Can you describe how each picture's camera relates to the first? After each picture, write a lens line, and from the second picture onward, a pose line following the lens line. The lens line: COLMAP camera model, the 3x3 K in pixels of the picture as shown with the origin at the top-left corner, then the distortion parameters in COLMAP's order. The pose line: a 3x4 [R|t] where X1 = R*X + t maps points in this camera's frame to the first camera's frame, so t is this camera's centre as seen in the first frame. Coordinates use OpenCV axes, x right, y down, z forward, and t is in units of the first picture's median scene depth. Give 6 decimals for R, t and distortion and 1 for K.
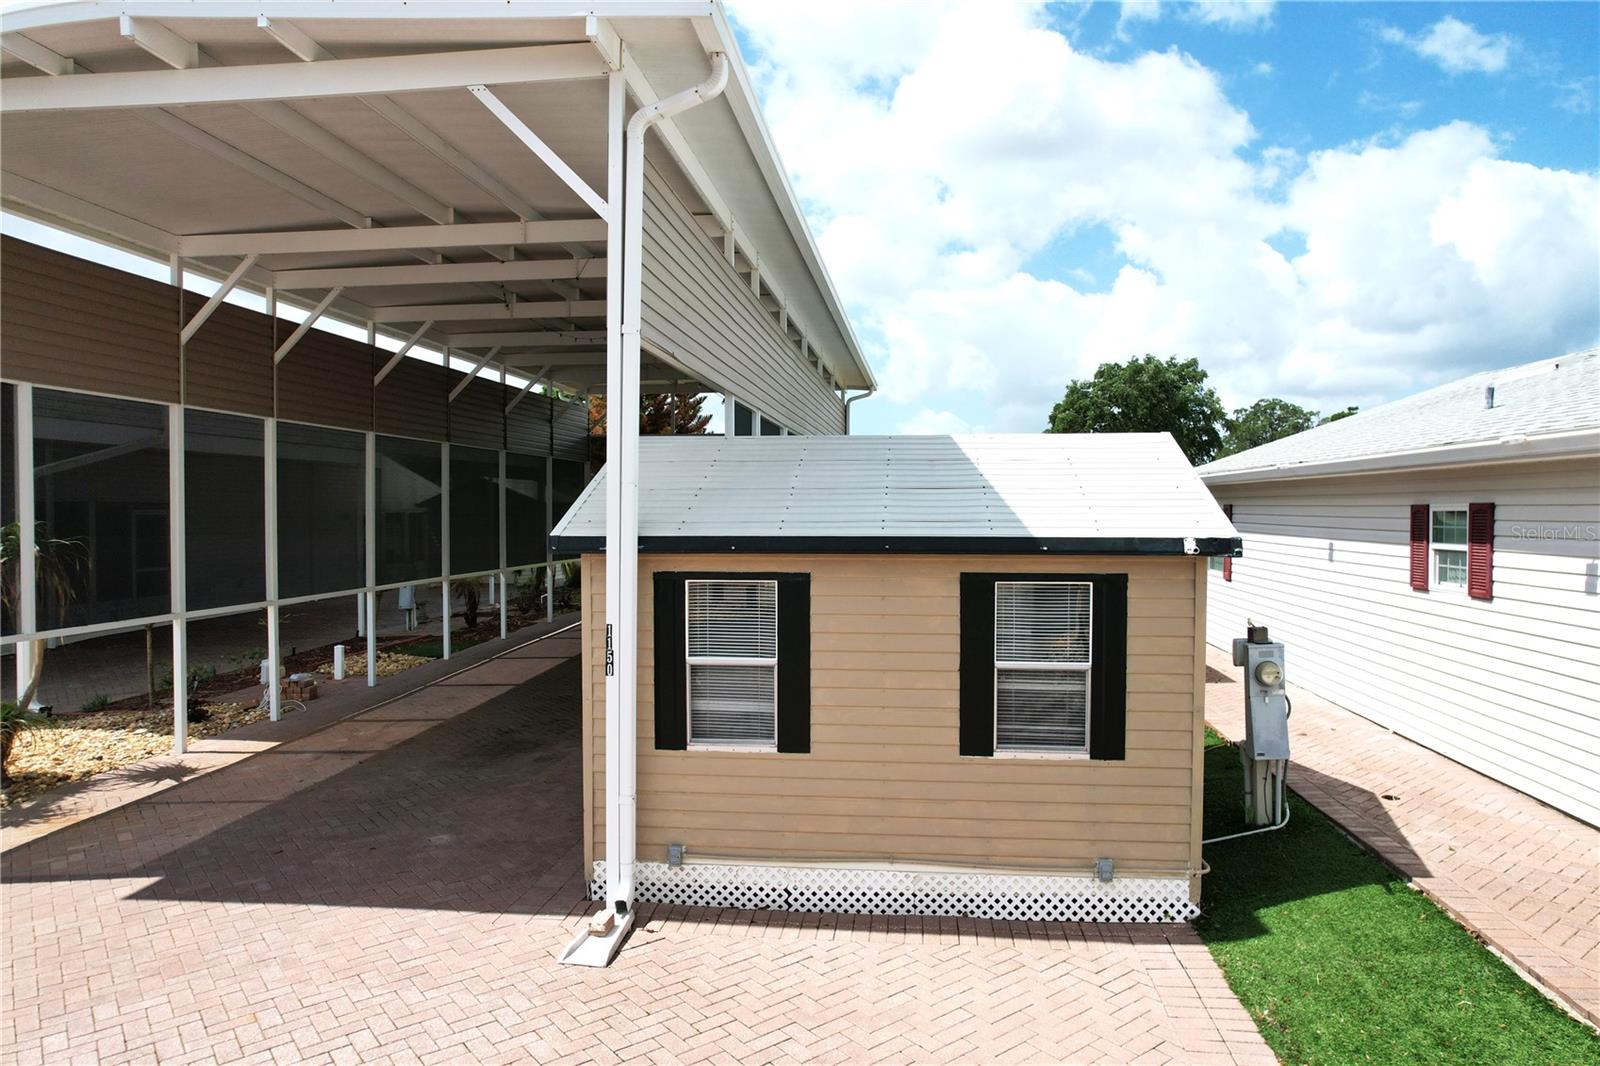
lens RADIAL K [[1025.2, 0, 814.1], [0, 1025.2, 527.5], [0, 0, 1]] dist [-0.076240, 0.070554]
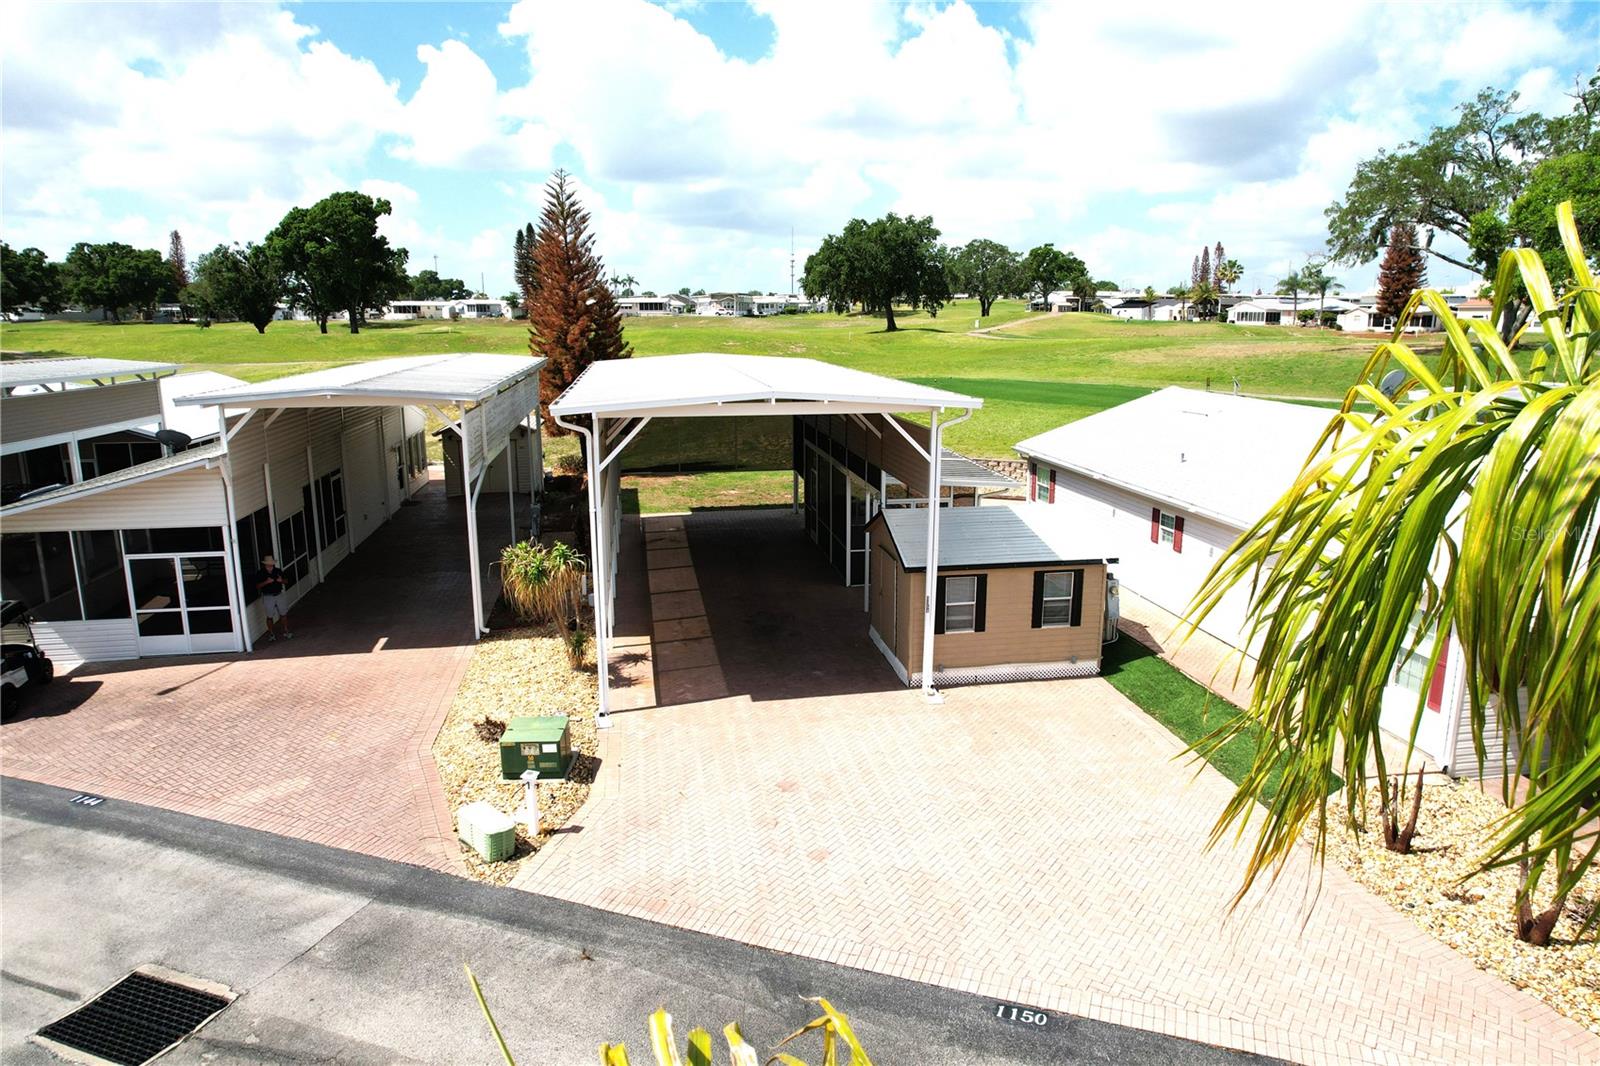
lens RADIAL K [[1025.2, 0, 808.0], [0, 1025.2, 533.1], [0, 0, 1]] dist [-0.076240, 0.070554]
pose [[0.962207, -0.059464, 0.265747, -1.291615], [0.007734, 0.981442, 0.191604, -0.647099], [-0.272209, -0.182307, 0.944810, -1.657976]]
